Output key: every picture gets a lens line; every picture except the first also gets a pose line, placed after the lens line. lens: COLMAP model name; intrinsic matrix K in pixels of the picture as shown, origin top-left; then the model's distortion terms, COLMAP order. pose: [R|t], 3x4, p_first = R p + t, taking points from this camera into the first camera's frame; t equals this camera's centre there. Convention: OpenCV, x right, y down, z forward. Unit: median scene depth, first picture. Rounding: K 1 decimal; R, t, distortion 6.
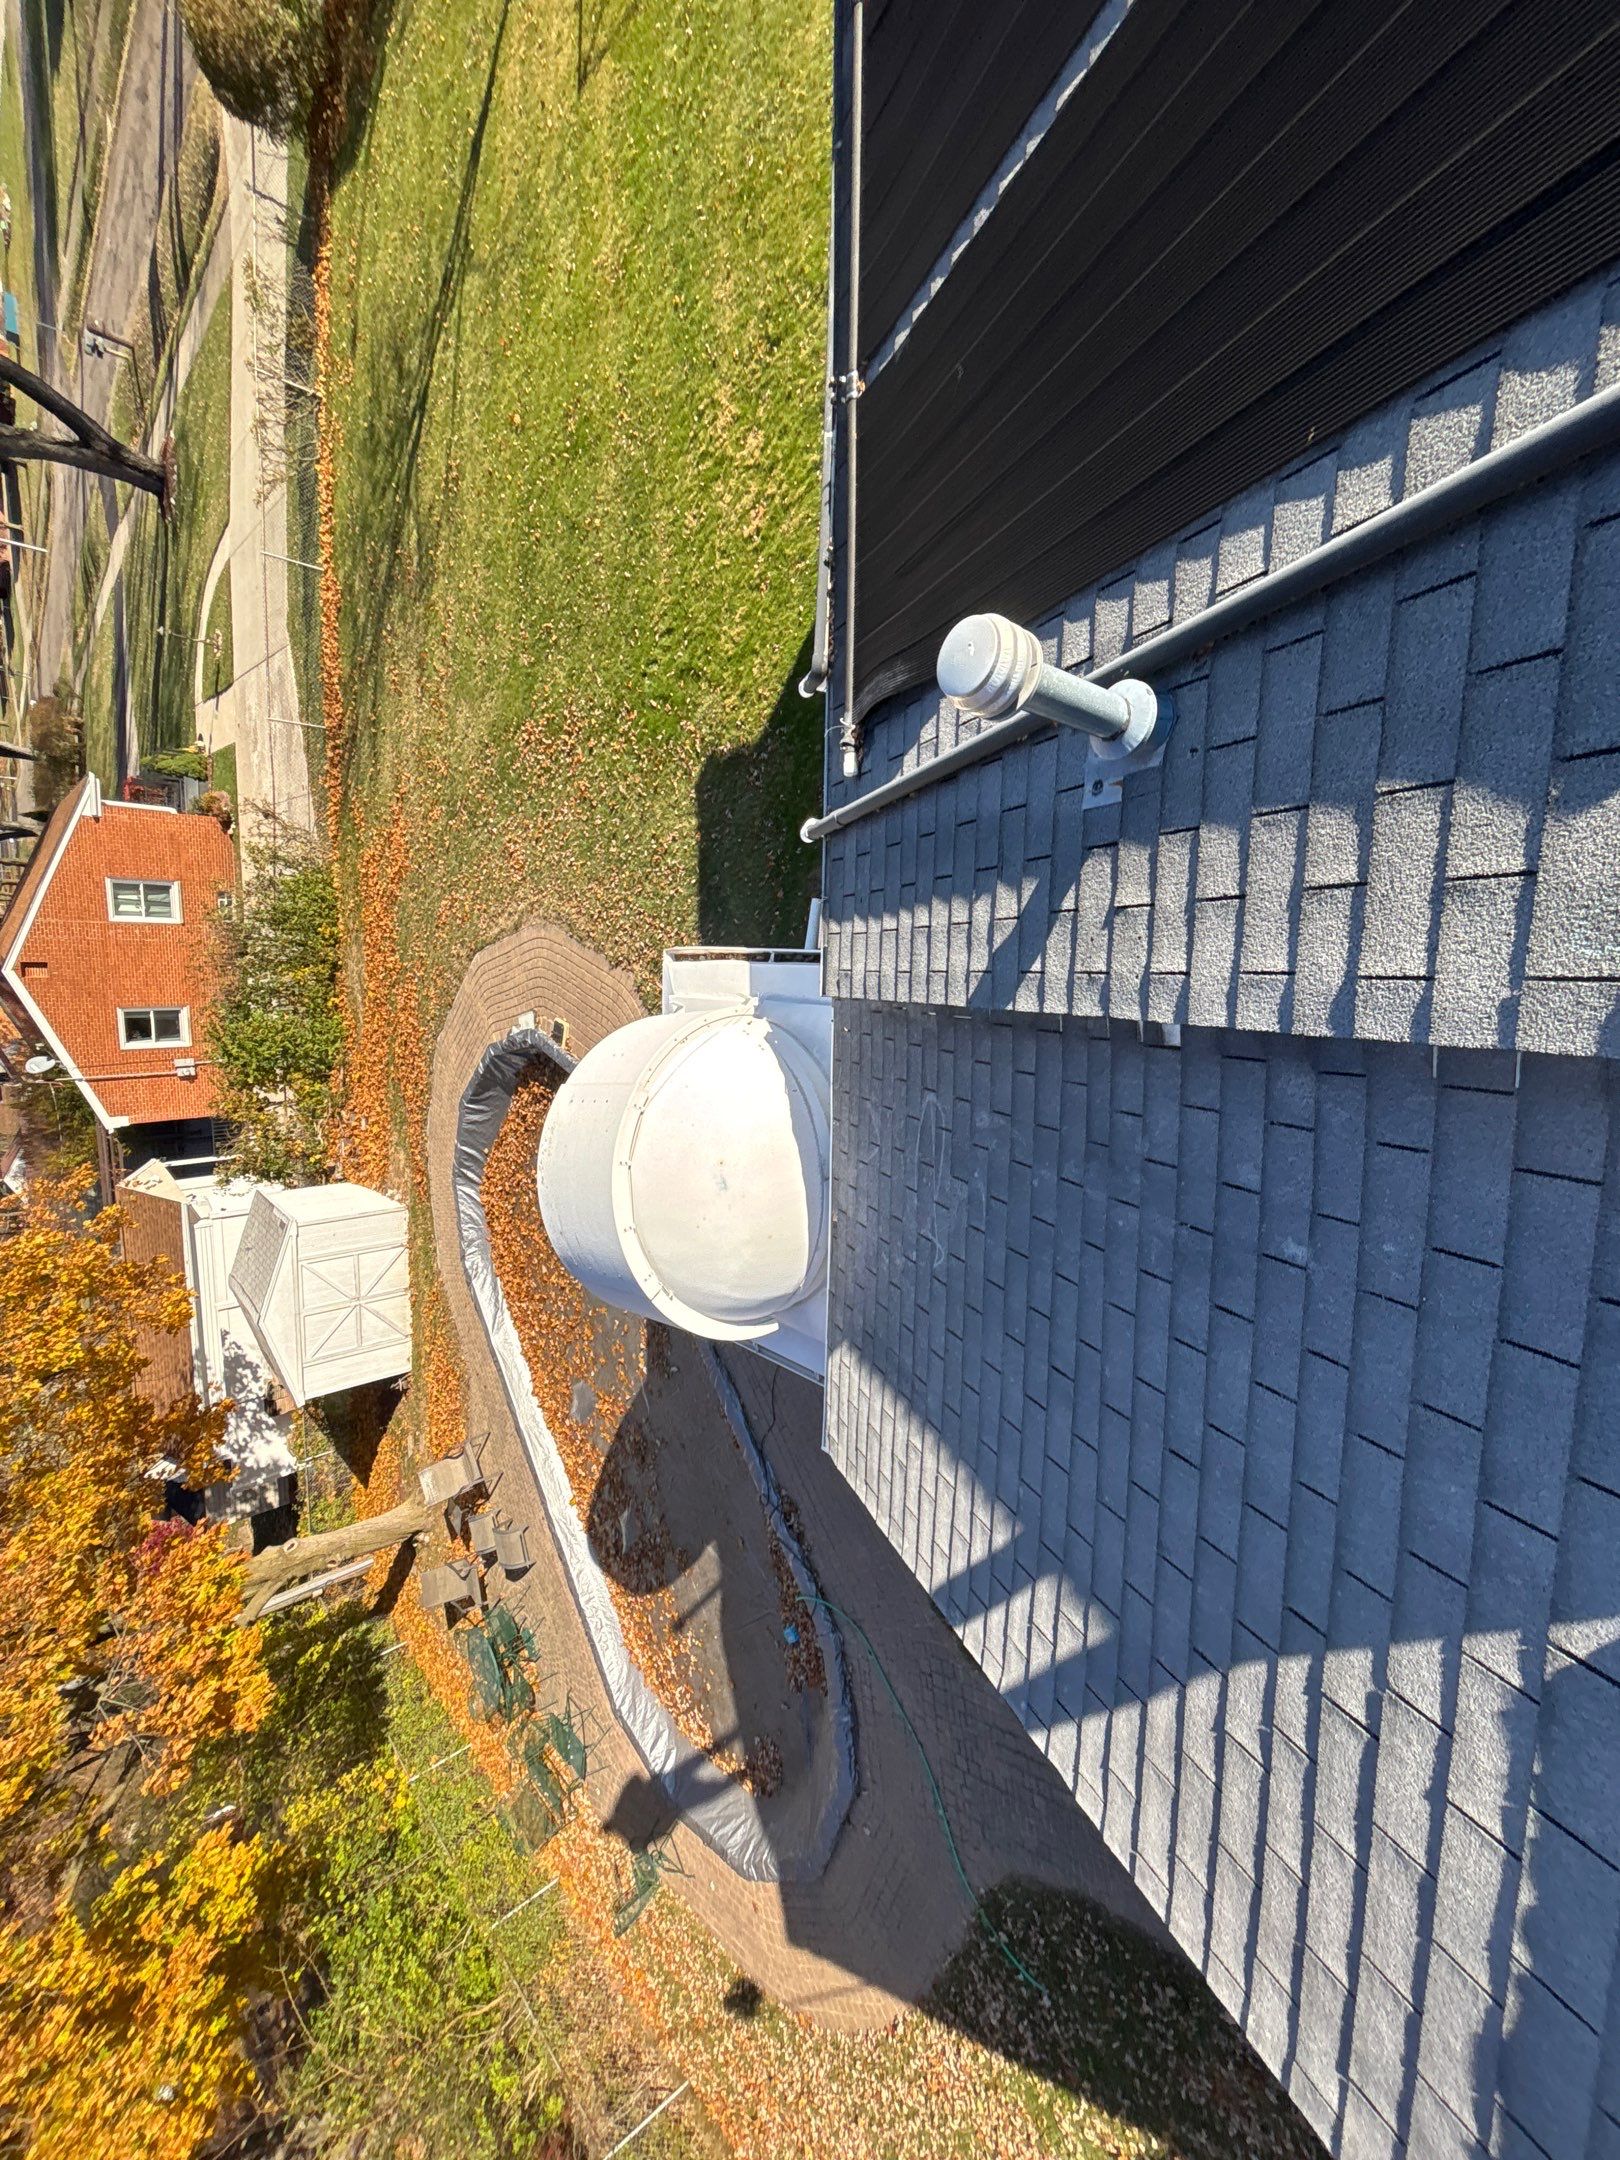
lens RADIAL K [[881.6, 0, 810.0], [0, 881.6, 1080.0], [0, 0, 1]] dist [-0.000740, -0.000390]
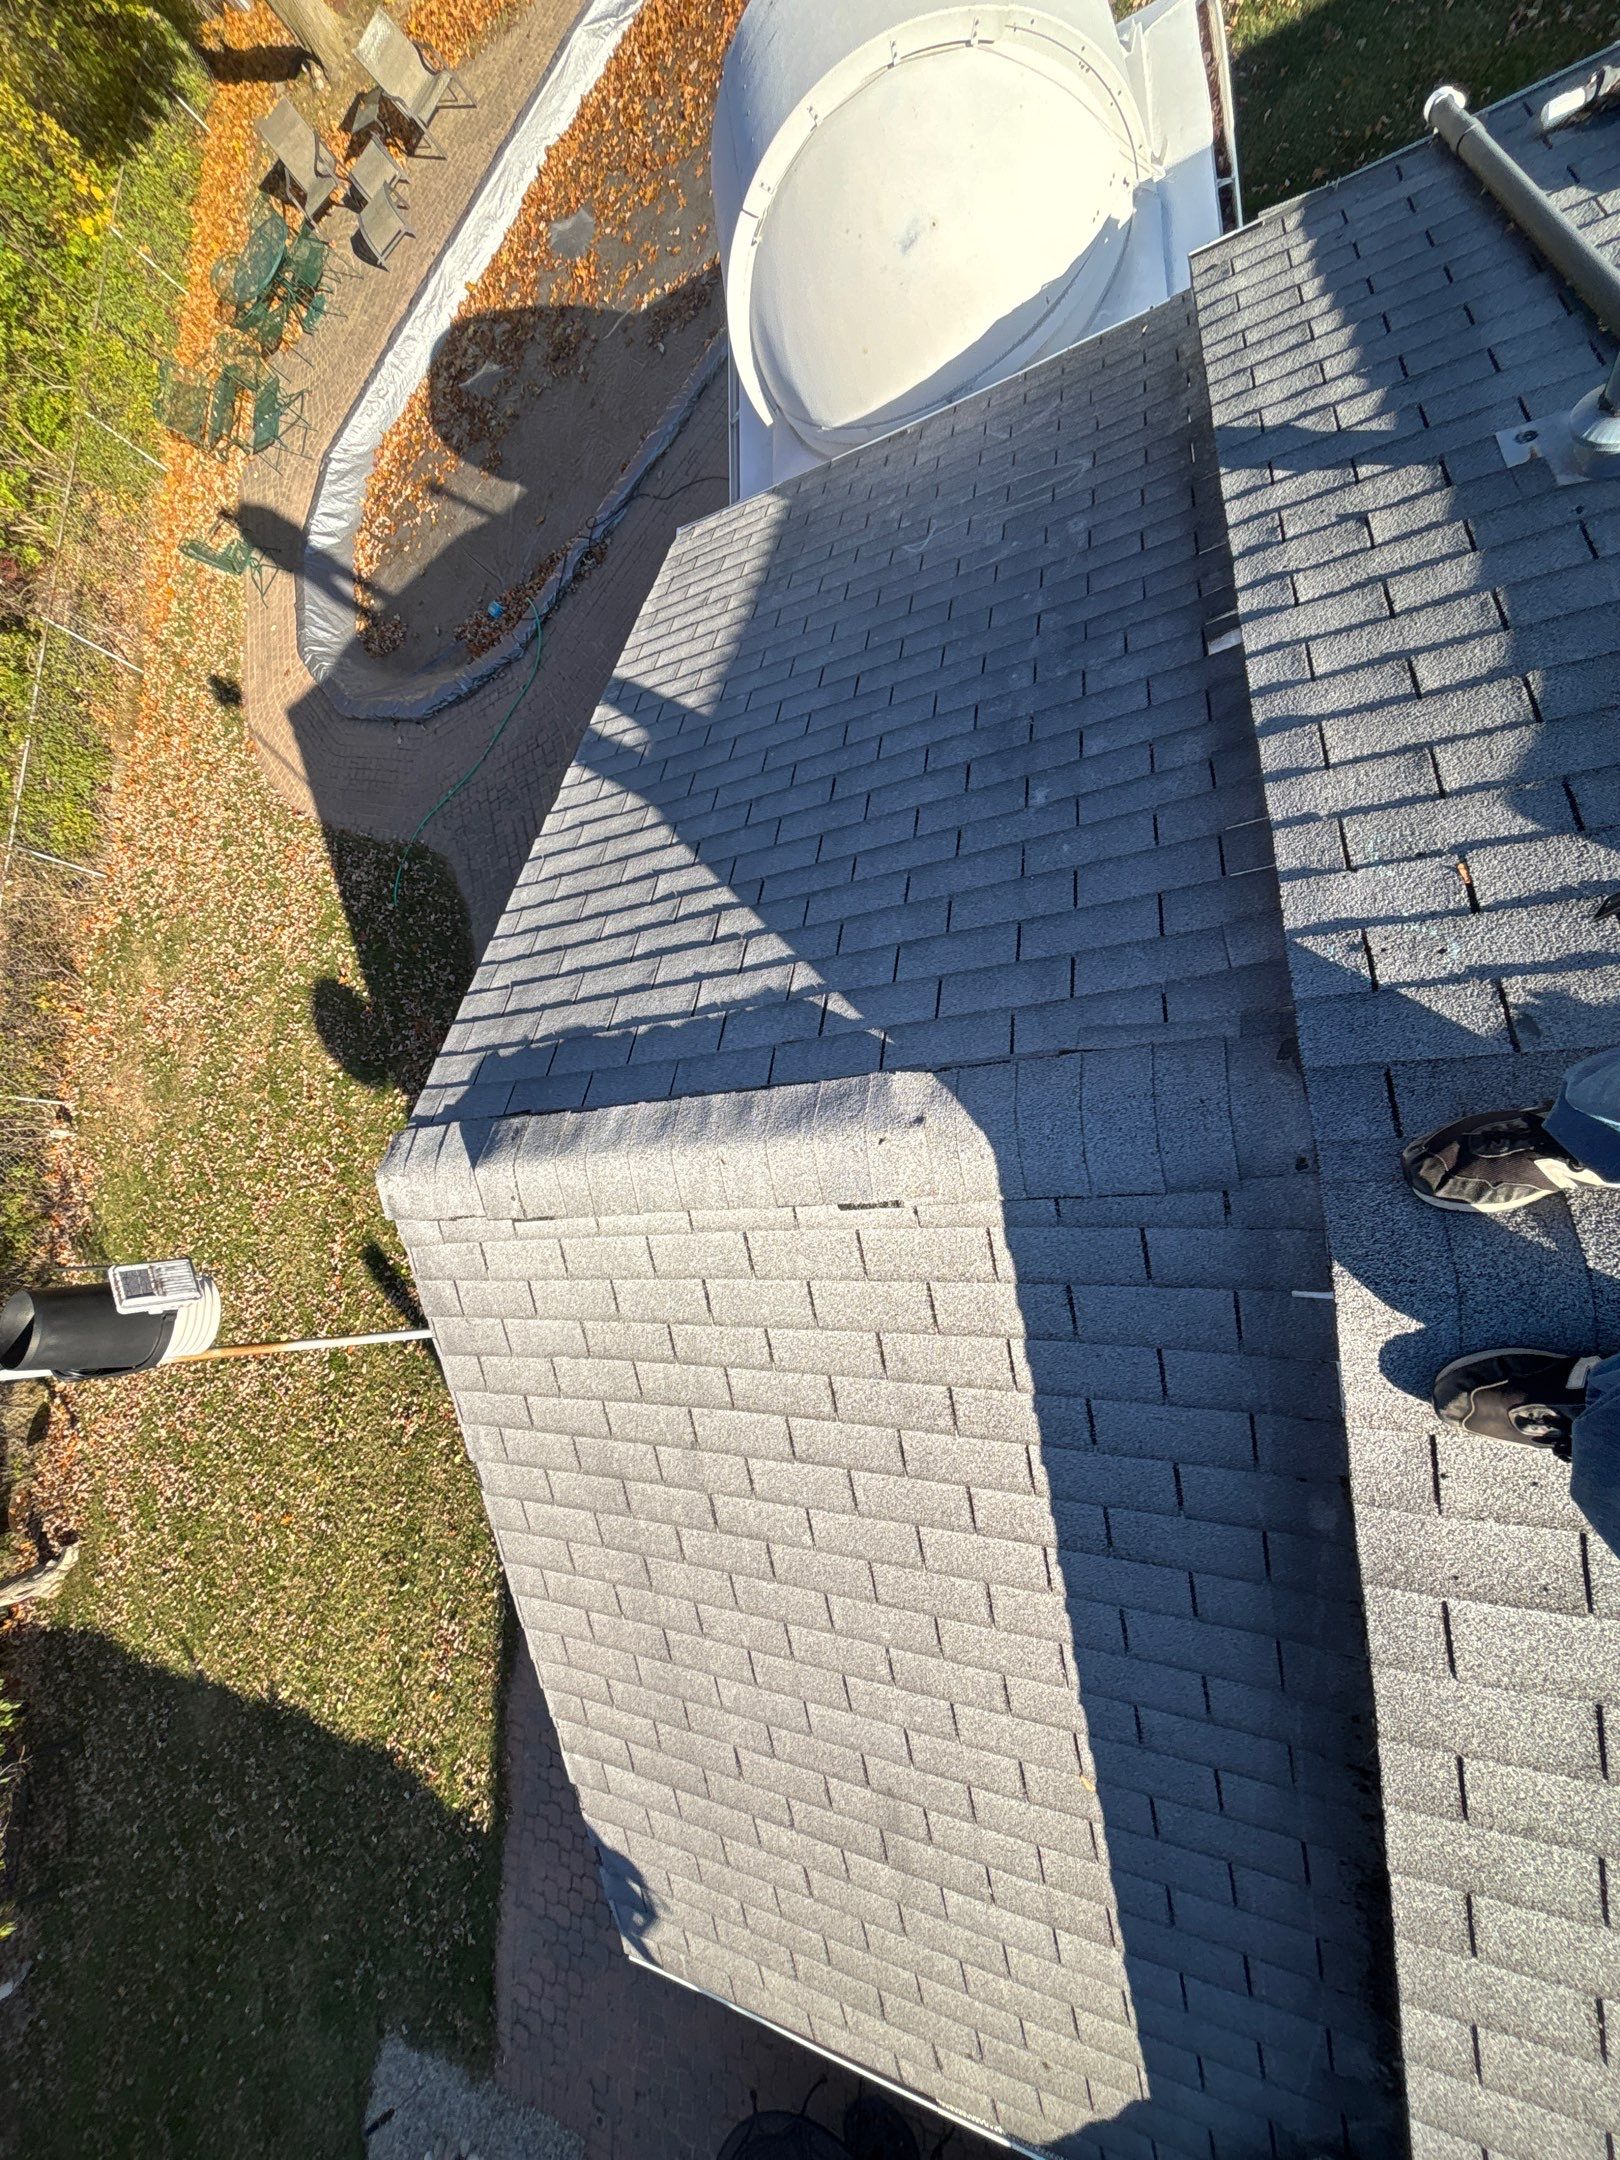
lens RADIAL K [[863.9, 0, 810.0], [0, 863.9, 1080.0], [0, 0, 1]] dist [0.002599, 0.000141]
pose [[0.360345, 0.781782, 0.508889, 0.105994], [-0.910918, 0.177389, 0.372507, 0.078292], [0.200948, -0.597788, 0.776060, -0.131811]]
